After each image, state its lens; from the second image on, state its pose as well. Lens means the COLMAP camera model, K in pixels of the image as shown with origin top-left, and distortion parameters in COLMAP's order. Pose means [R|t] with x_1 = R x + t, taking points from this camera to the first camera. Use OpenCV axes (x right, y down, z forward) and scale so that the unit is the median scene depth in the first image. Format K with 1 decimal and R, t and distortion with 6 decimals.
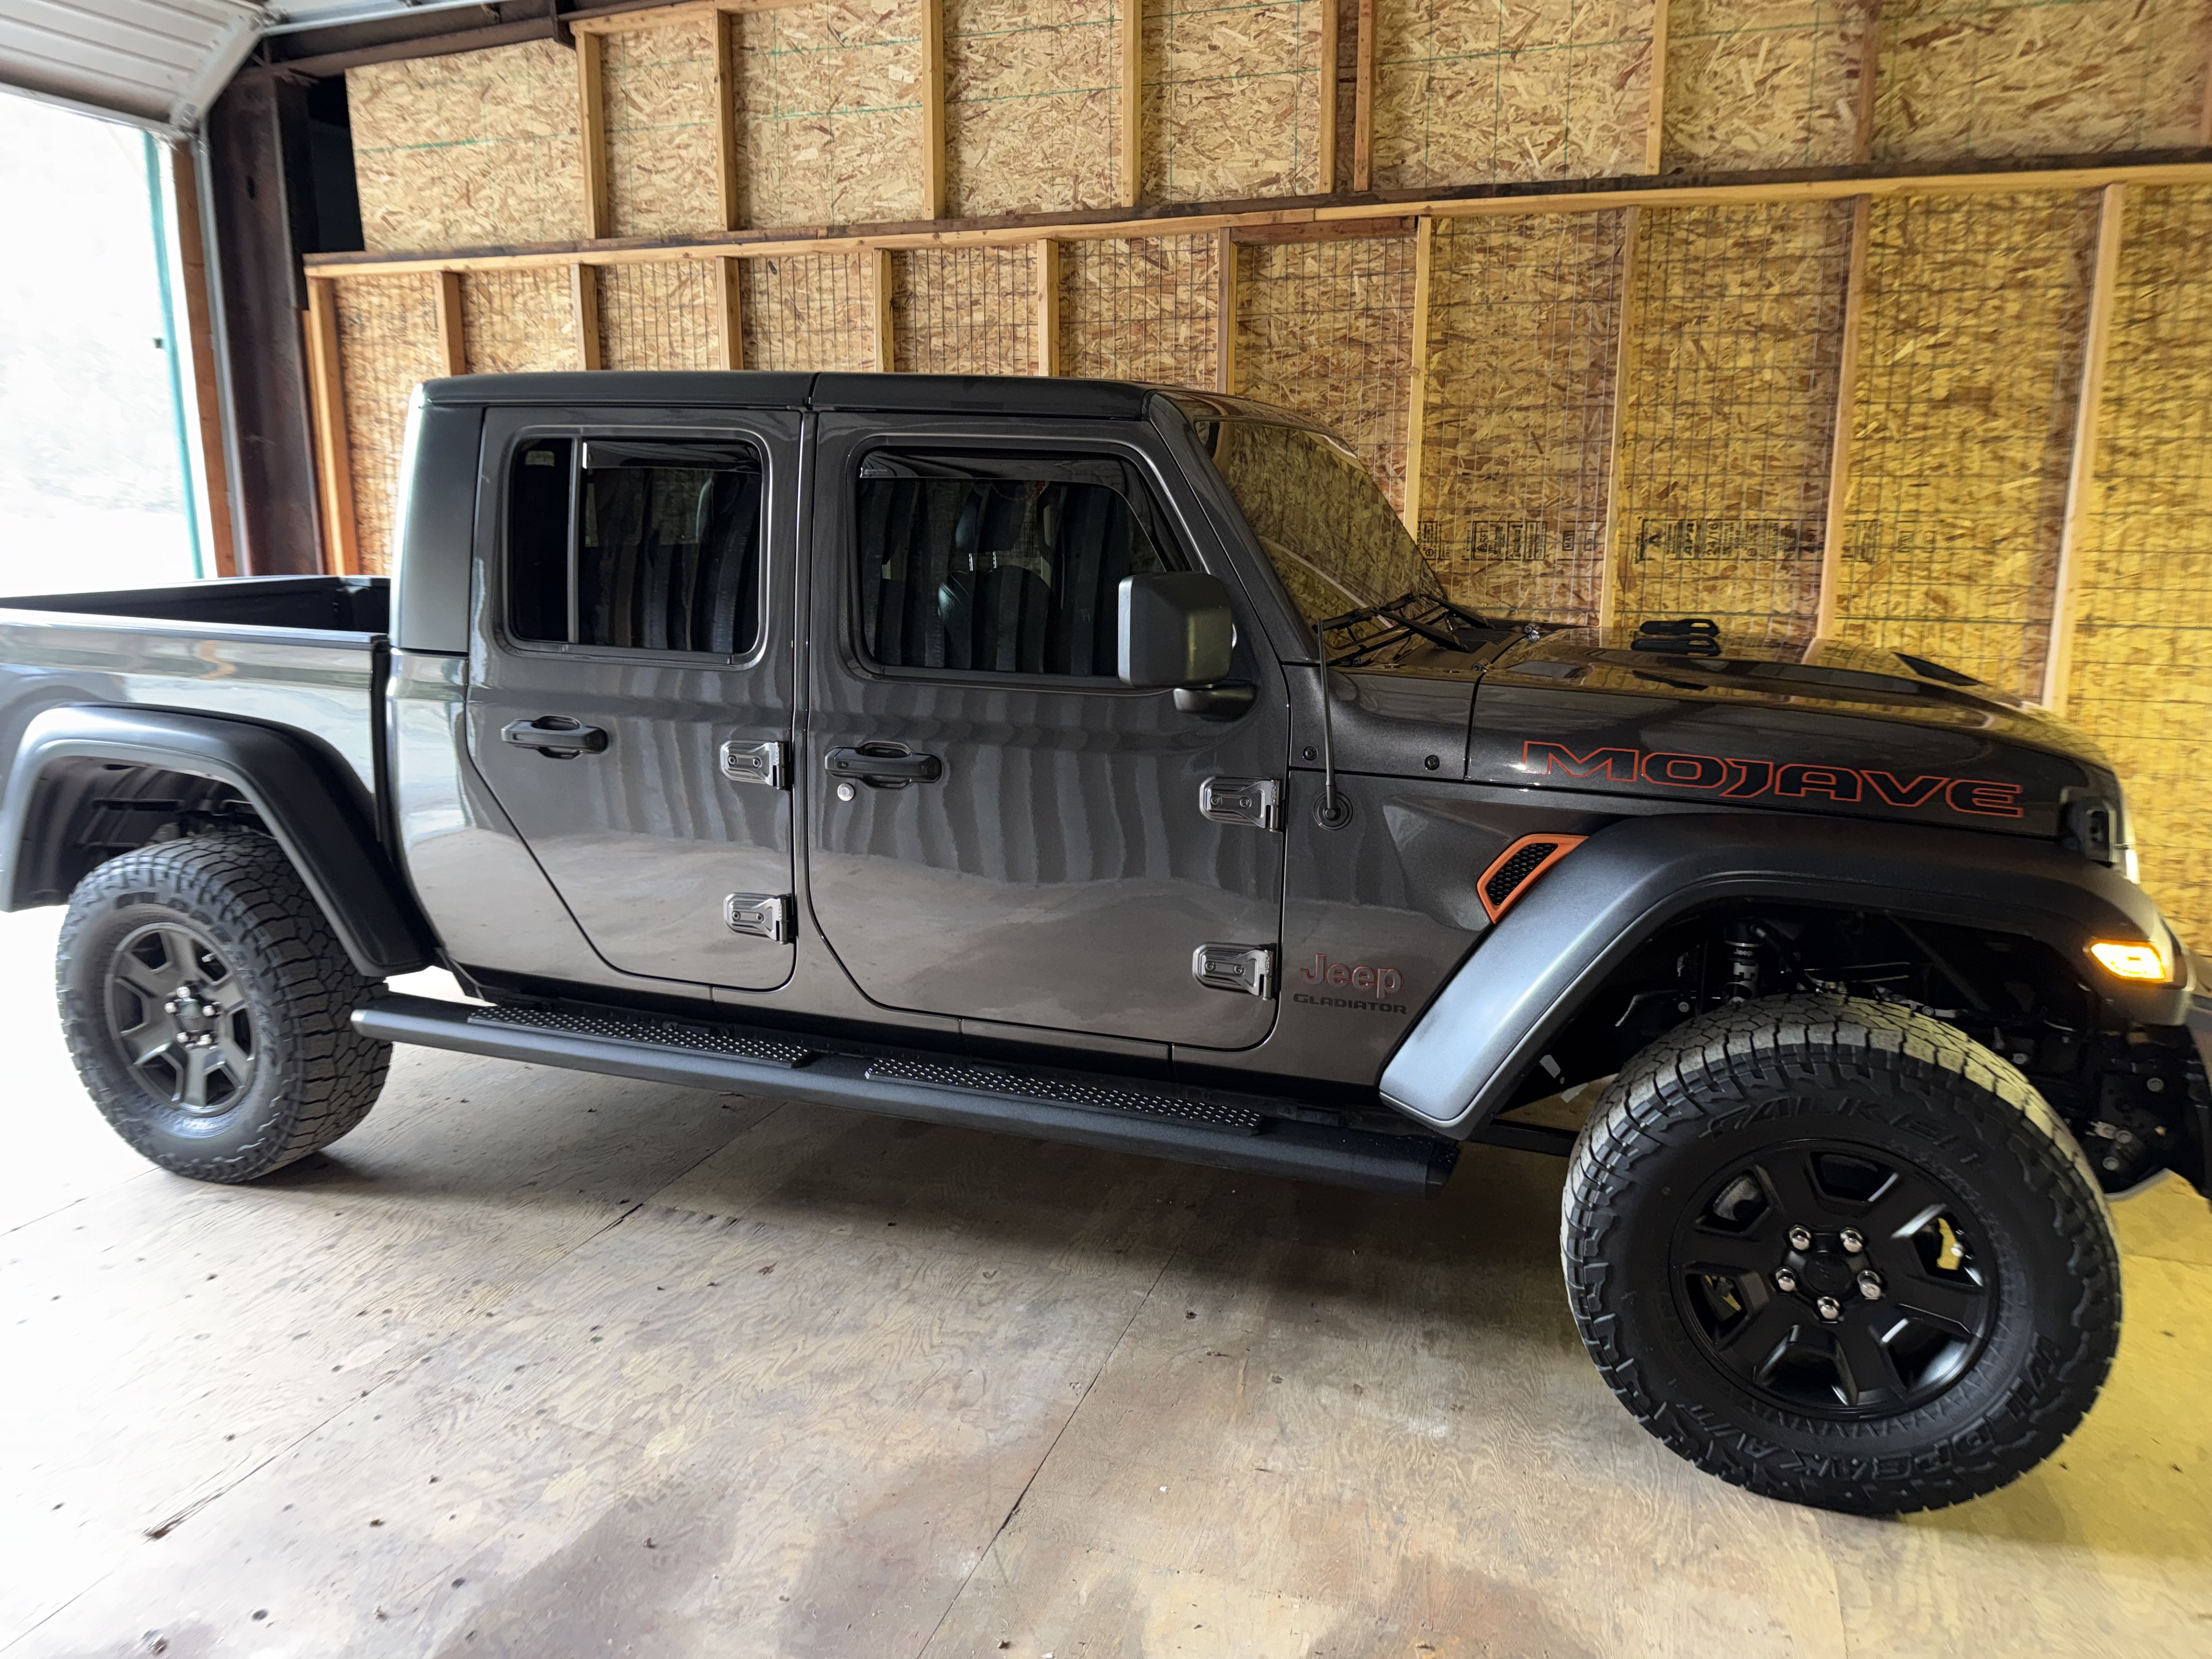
lens RADIAL K [[1562.8, 0, 1125.3], [0, 1562.8, 812.0], [0, 0, 1]] dist [0.008222, -0.024066]
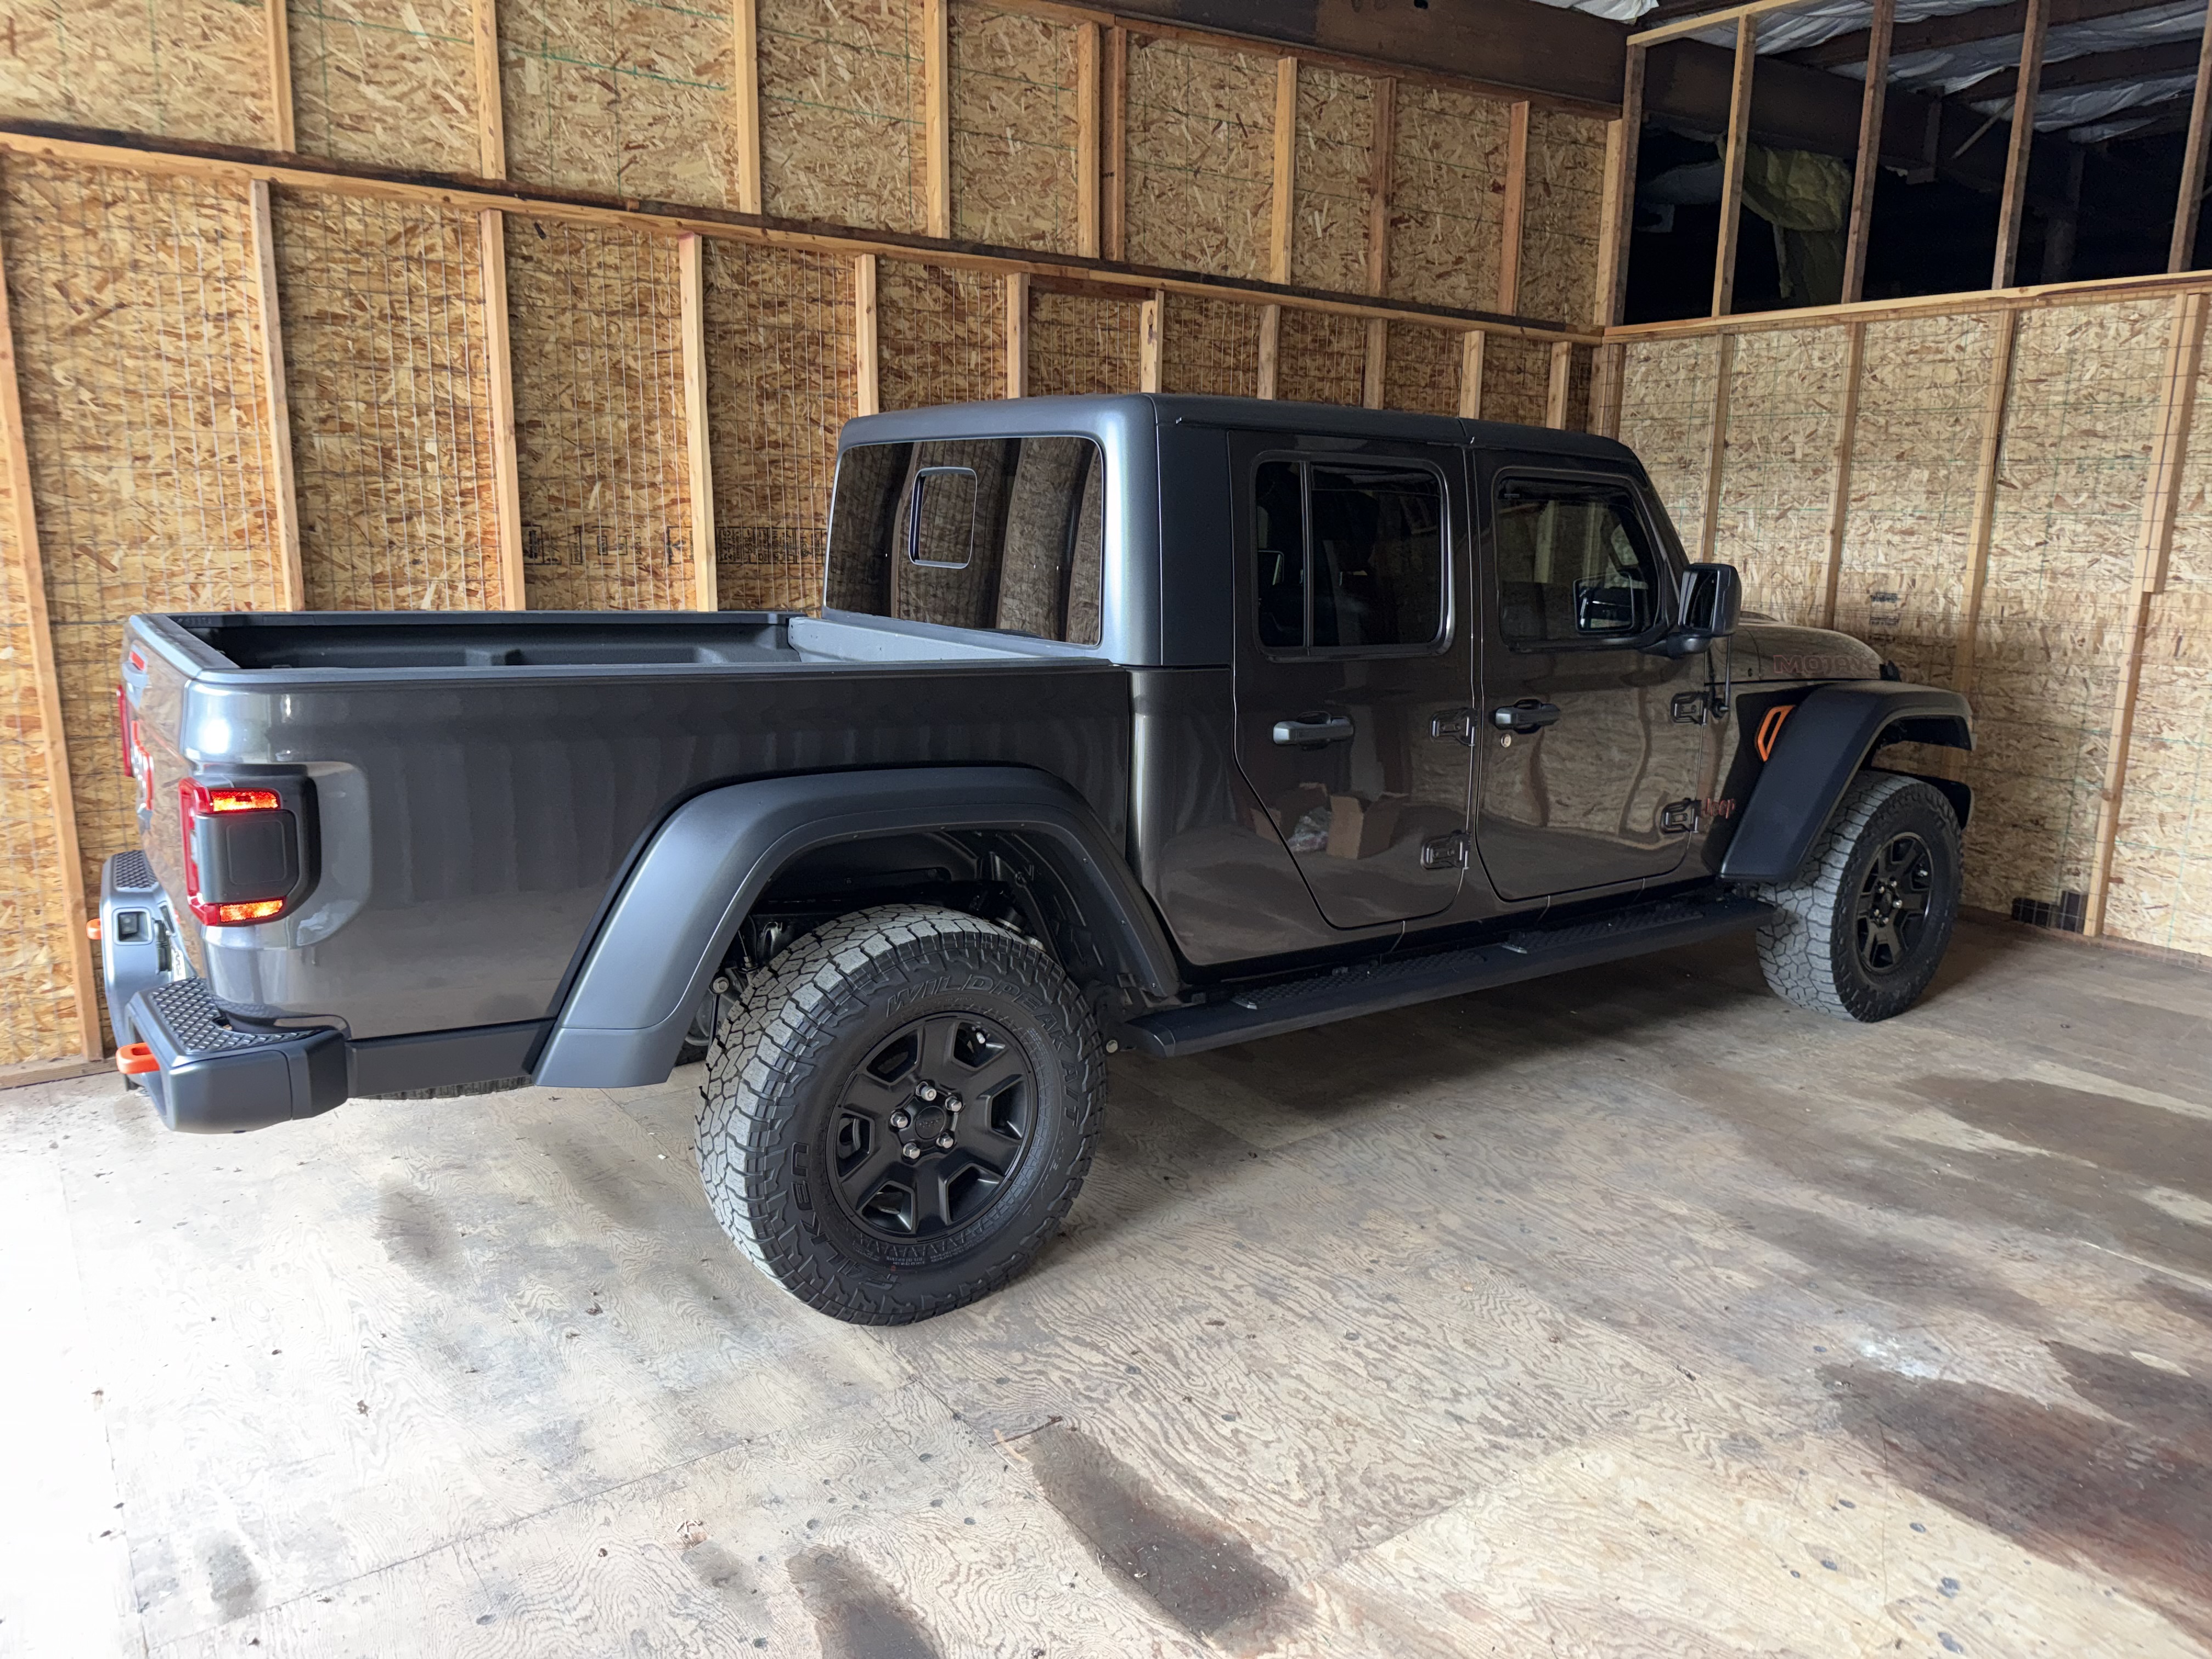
lens RADIAL K [[1562.8, 0, 1092.6], [0, 1562.8, 841.2], [0, 0, 1]] dist [0.008222, -0.024066]
pose [[0.576055, -0.158961, 0.801805, -0.873690], [0.145625, 0.985174, 0.090691, -0.059742], [-0.804334, 0.064519, 0.590664, 0.306371]]
